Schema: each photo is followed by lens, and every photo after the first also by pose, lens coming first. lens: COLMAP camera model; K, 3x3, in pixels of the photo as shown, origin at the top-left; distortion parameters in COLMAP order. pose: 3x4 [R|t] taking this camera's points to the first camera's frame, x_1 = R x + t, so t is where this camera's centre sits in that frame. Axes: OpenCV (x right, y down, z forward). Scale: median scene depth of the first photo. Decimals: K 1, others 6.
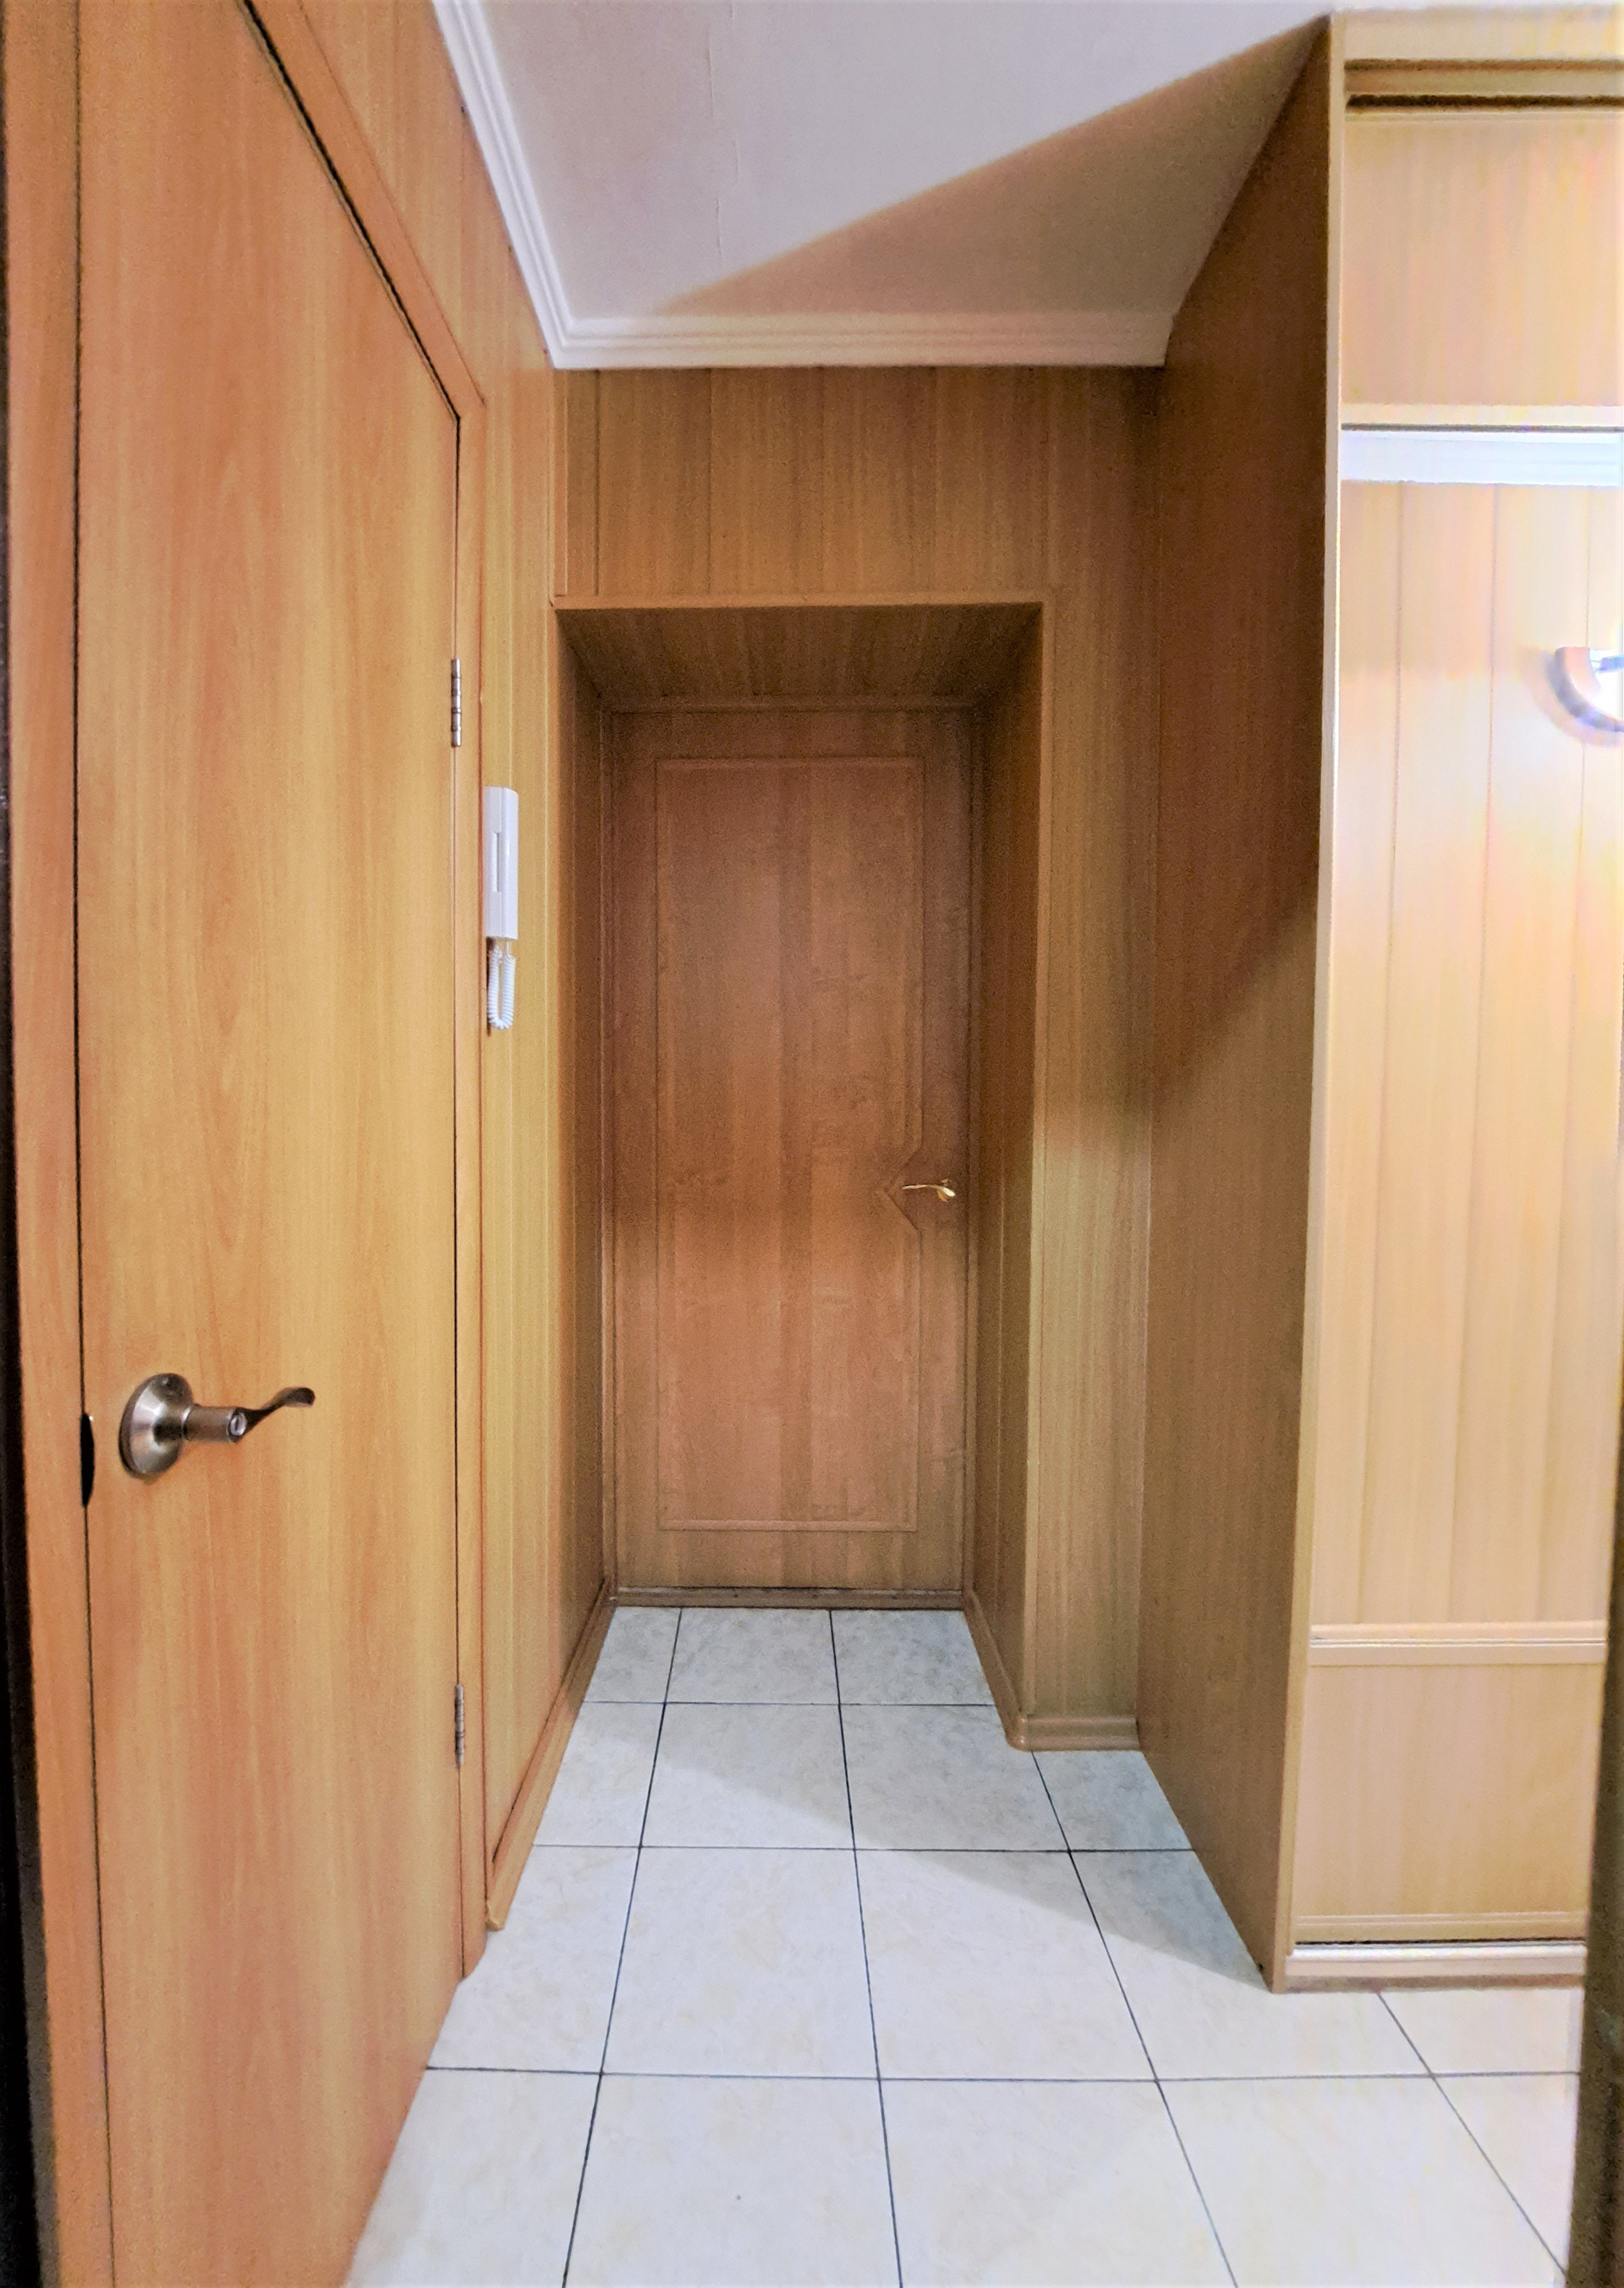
lens RADIAL K [[917.9, 0, 776.1], [0, 917.9, 1151.4], [0, 0, 1]] dist [0.000749, 0.000026]
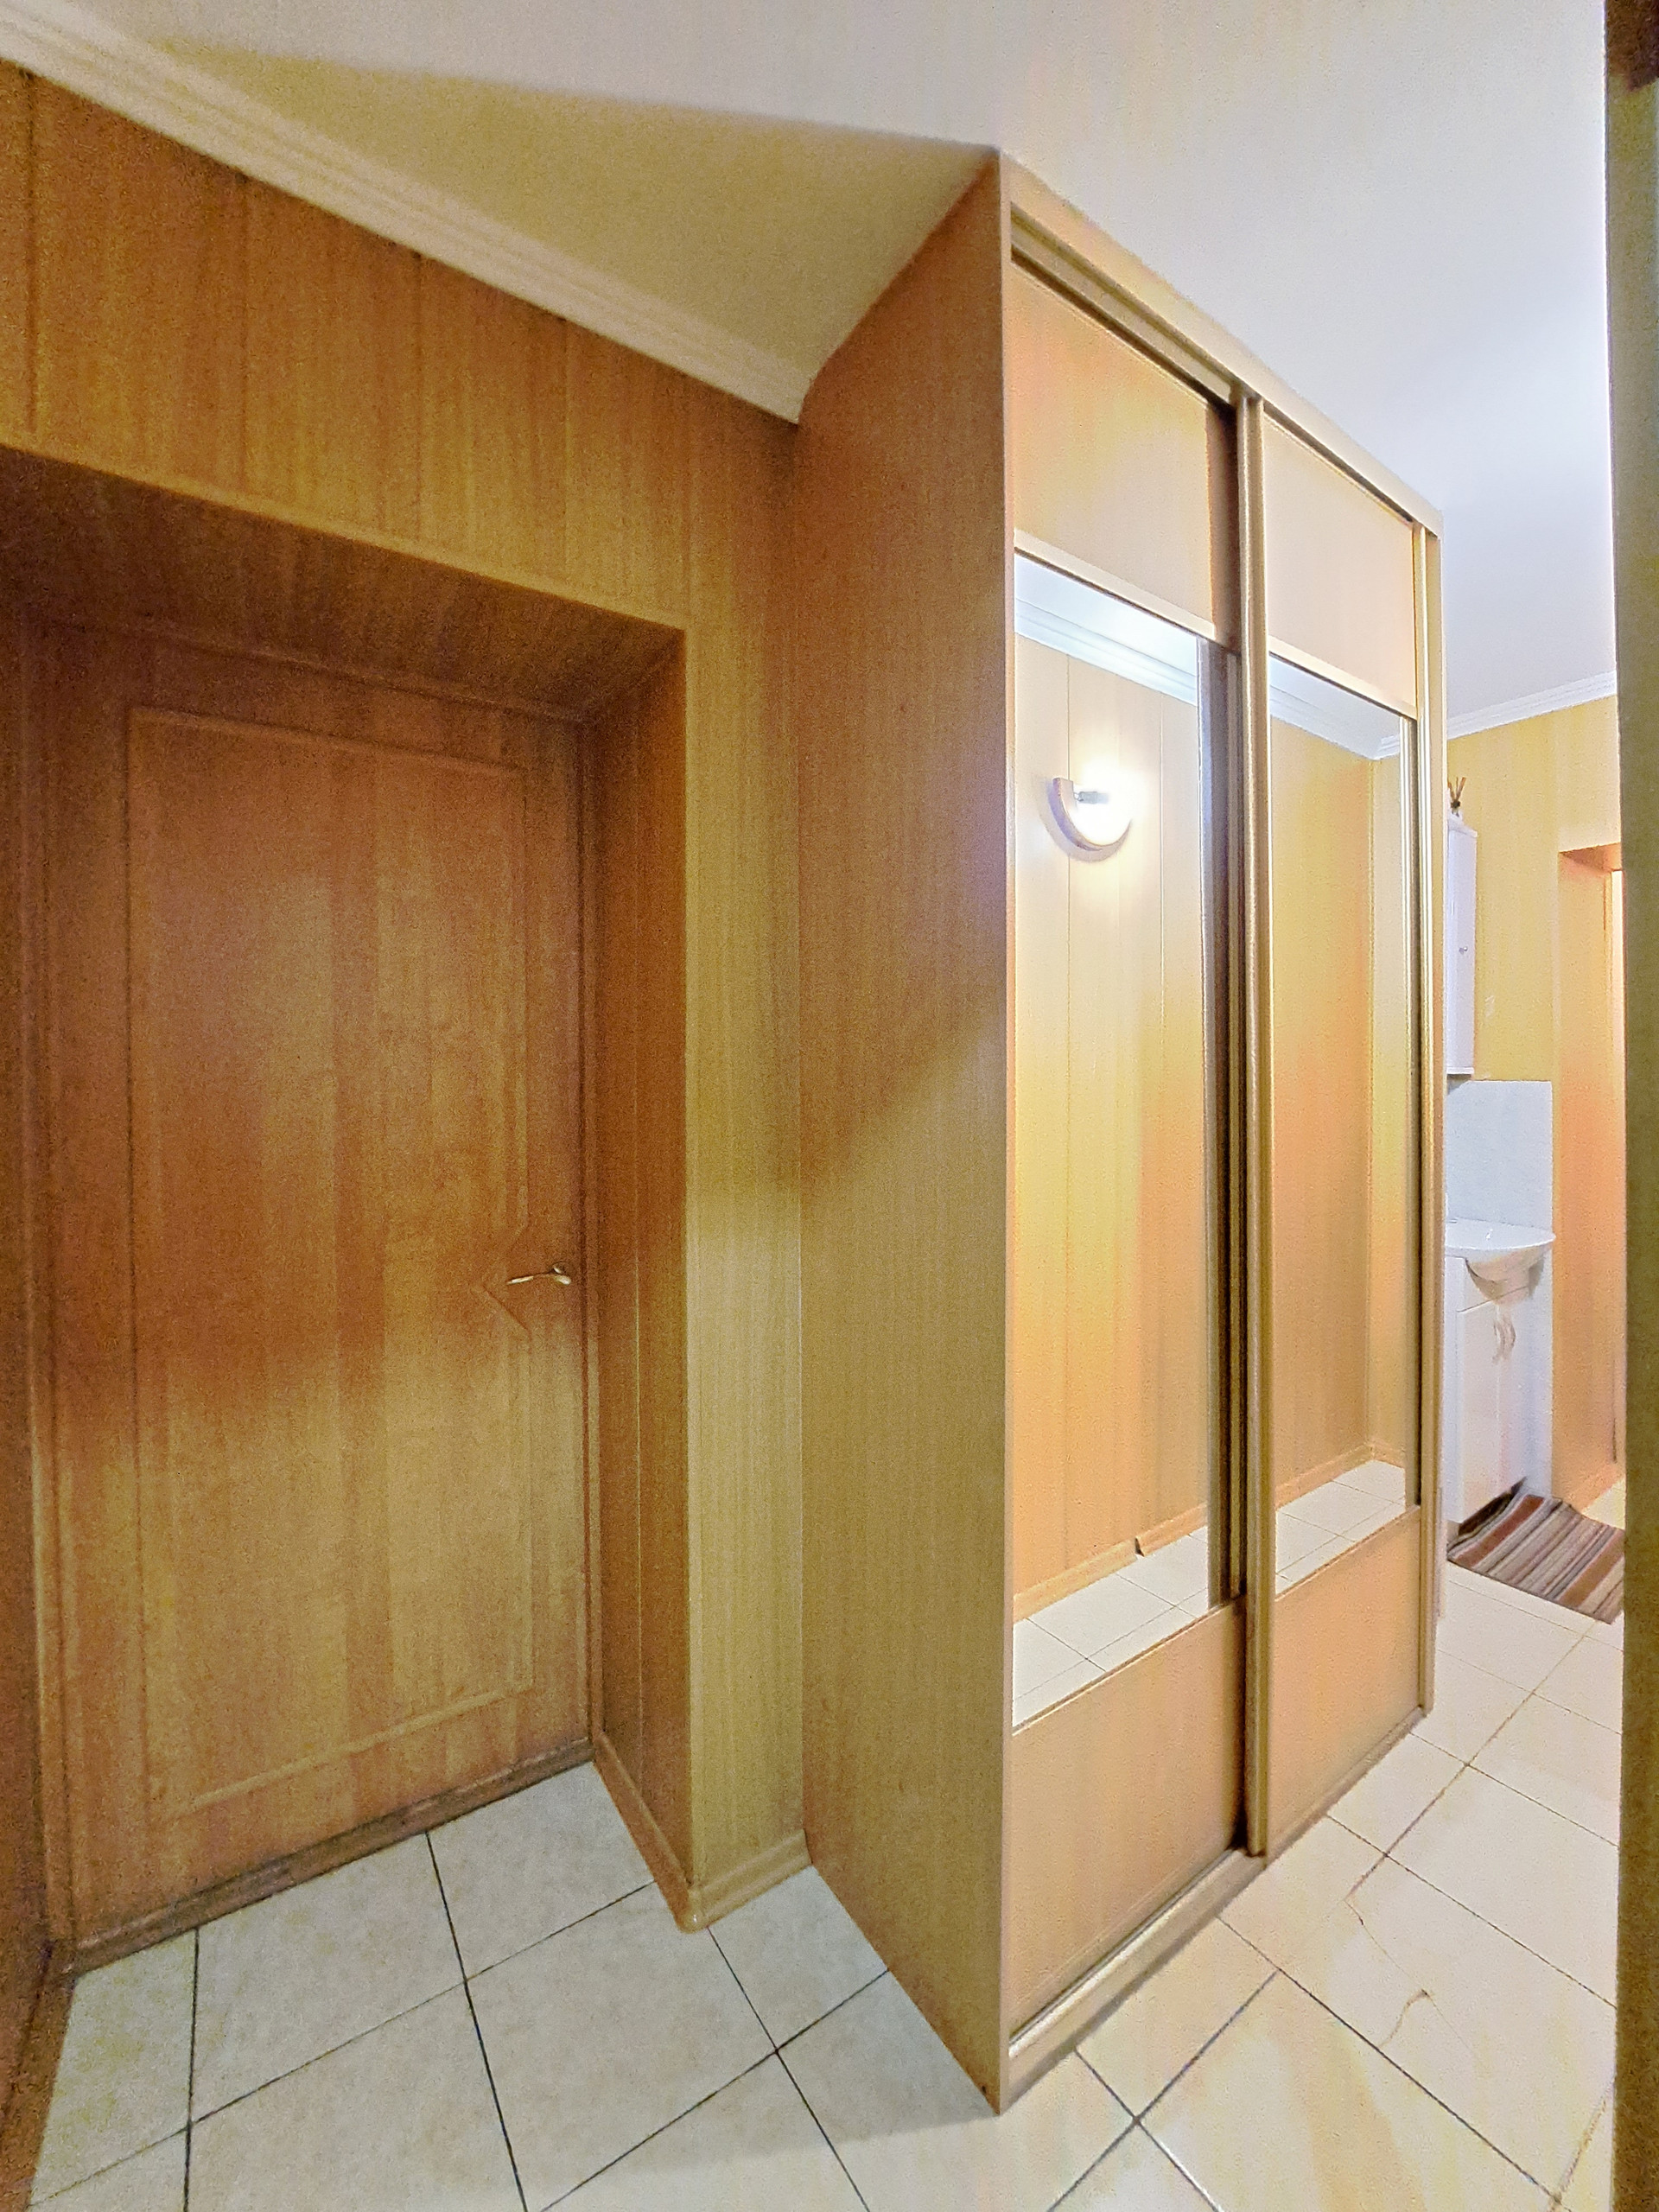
lens RADIAL K [[902.3, 0, 829.5], [0, 902.3, 1106.0], [0, 0, 1]] dist [-0.013573, -0.000221]
pose [[0.833873, -0.023940, 0.551437, -0.062680], [0.046889, 0.998520, -0.027555, -0.082356], [-0.549961, 0.048834, 0.833761, 0.167618]]
